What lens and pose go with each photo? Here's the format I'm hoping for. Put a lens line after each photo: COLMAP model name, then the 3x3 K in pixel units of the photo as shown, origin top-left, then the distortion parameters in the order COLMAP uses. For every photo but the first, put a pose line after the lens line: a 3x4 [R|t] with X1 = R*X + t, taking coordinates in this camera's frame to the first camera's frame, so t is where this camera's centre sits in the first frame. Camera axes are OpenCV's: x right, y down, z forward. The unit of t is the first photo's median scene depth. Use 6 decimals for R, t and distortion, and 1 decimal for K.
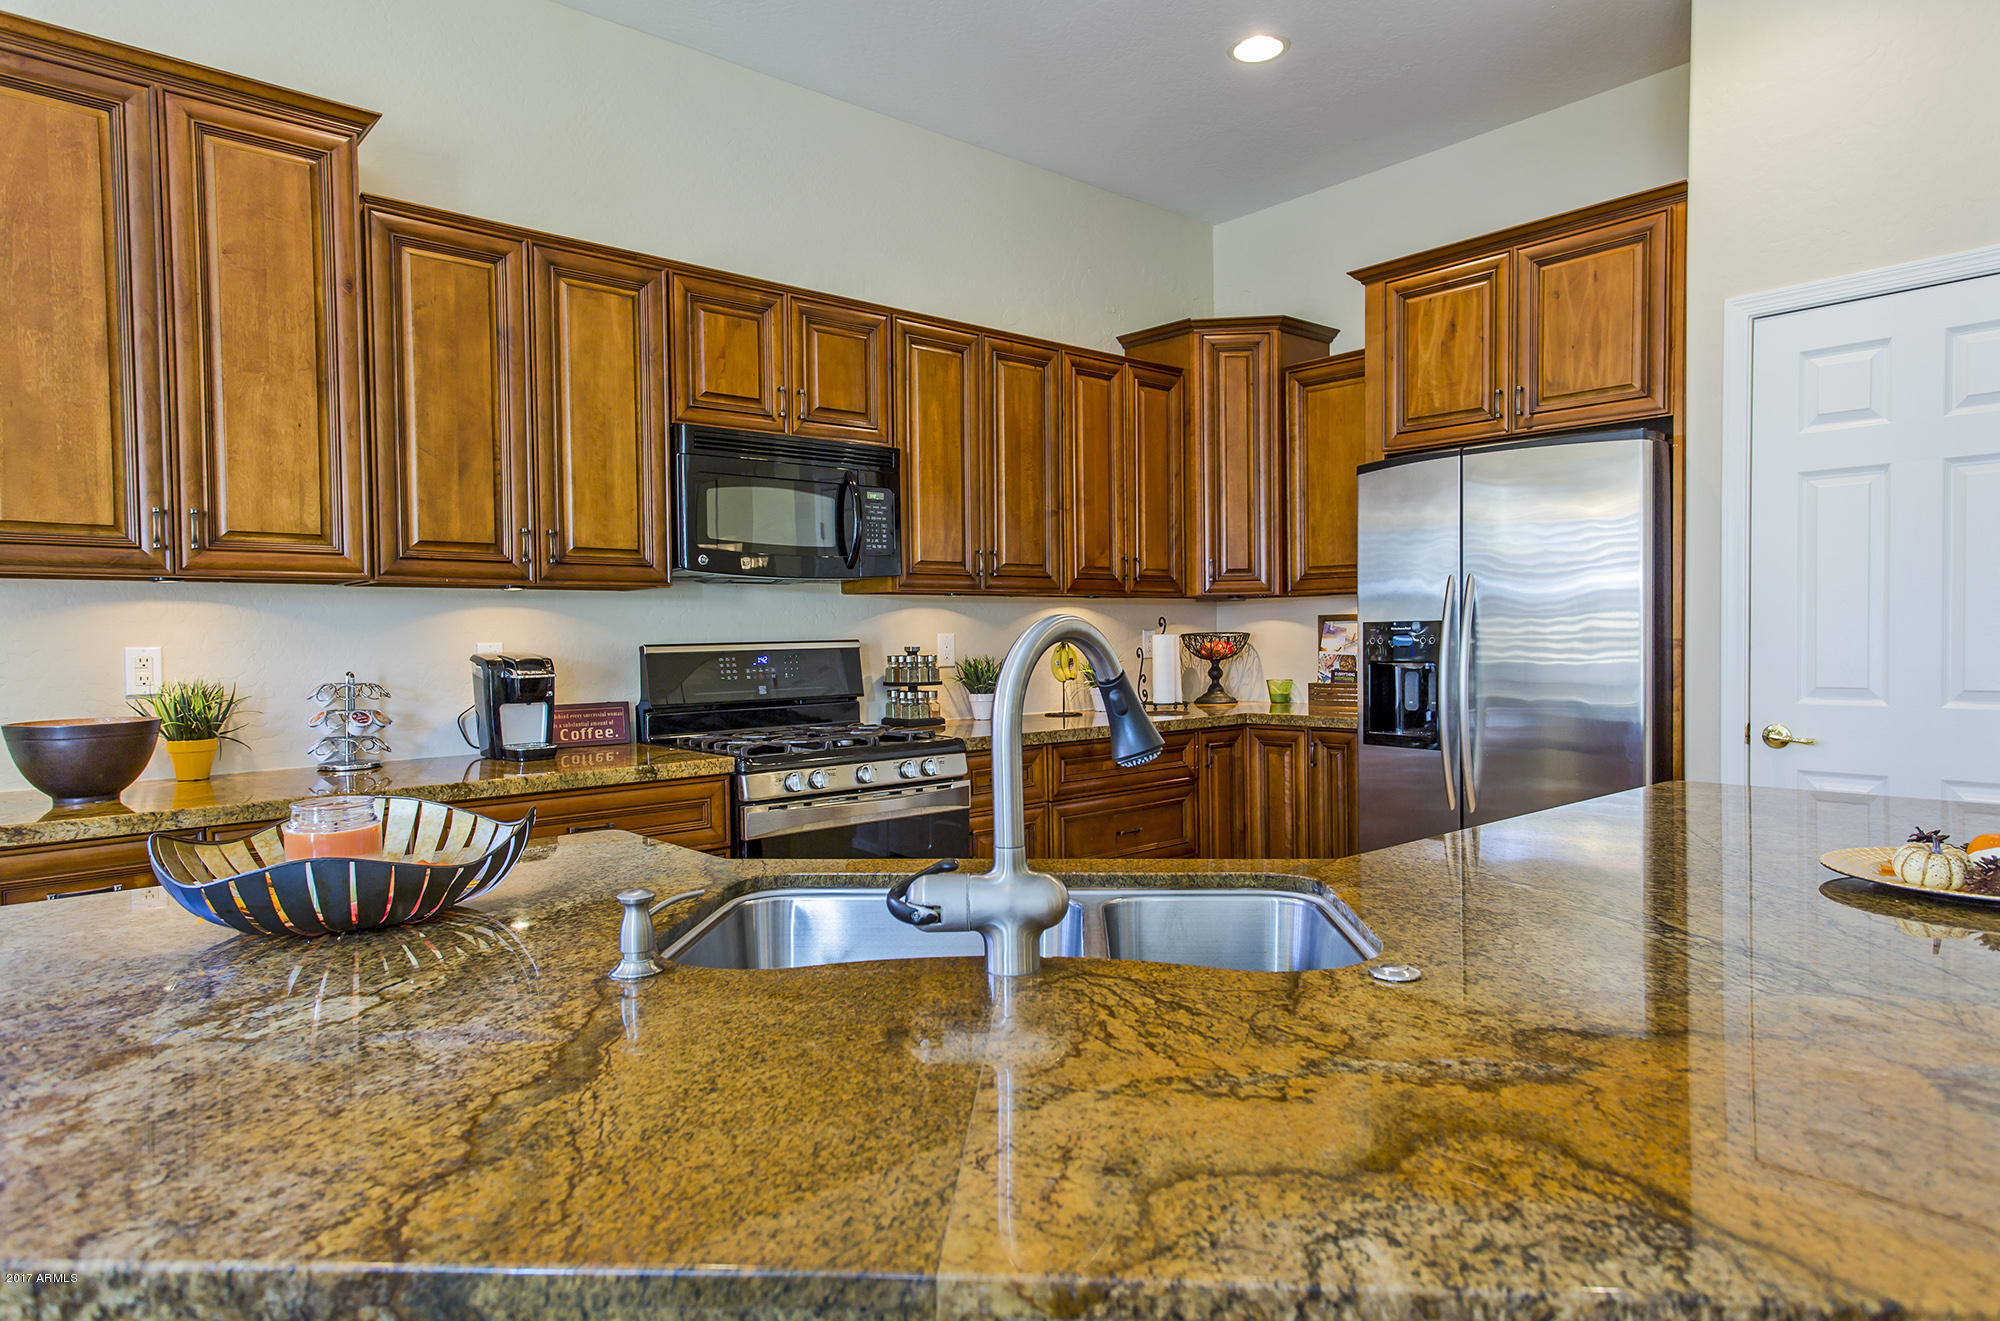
lens RADIAL K [[1194.0, 0, 1047.0], [0, 1194.0, 665.8], [0, 0, 1]] dist [0.007137, 0.006256]
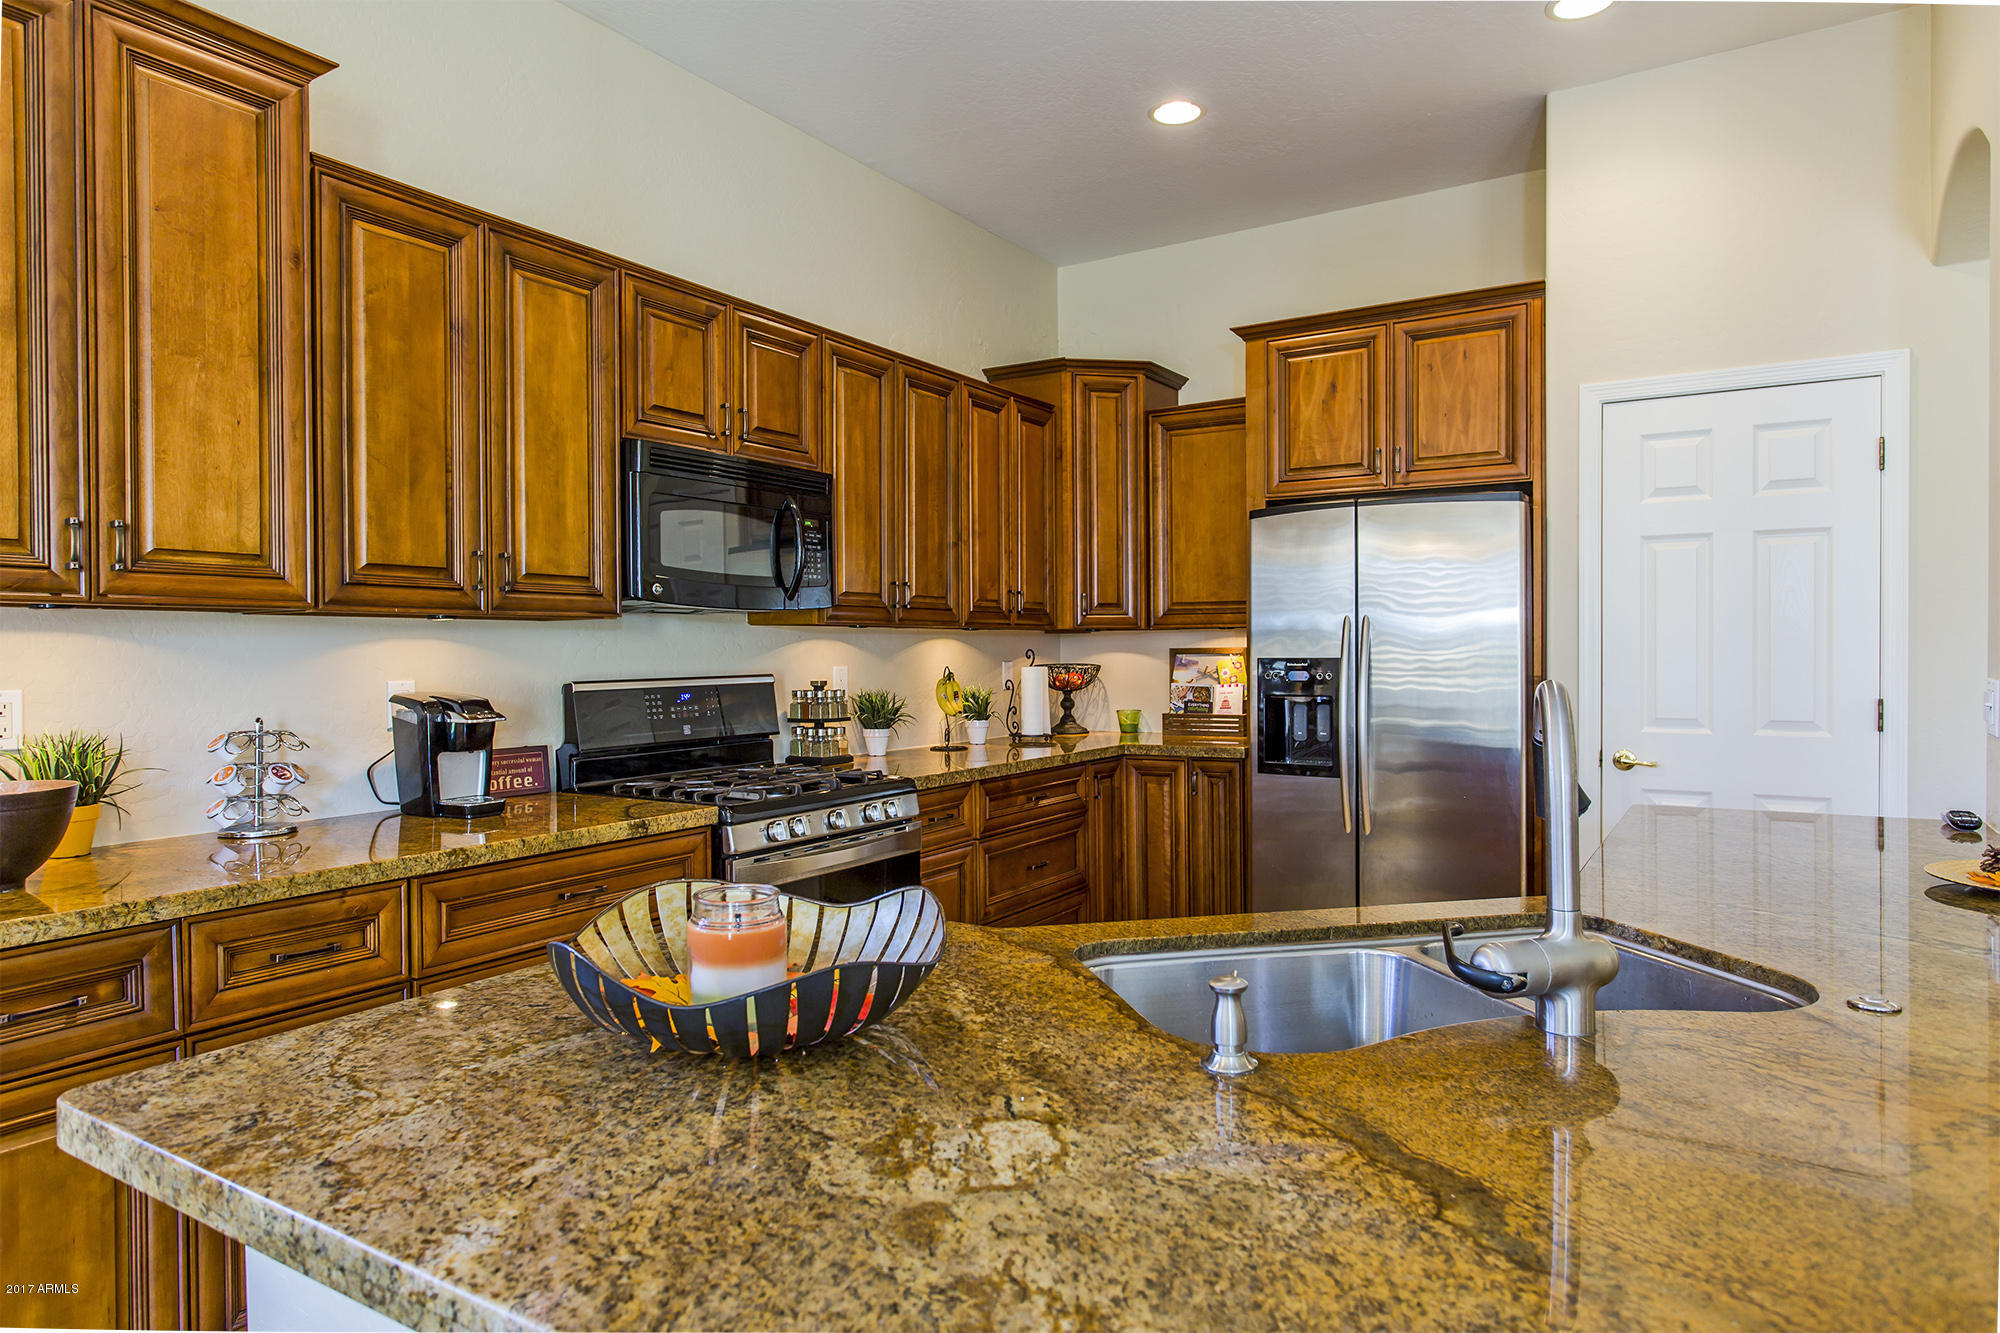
lens RADIAL K [[1194.0, 0, 1037.4], [0, 1194.0, 652.1], [0, 0, 1]] dist [0.007137, 0.006256]
pose [[0.959162, 0.007051, 0.282769, -0.270197], [0.000399, 0.999655, -0.026280, -0.016661], [-0.282857, 0.025320, 0.958828, 0.044460]]
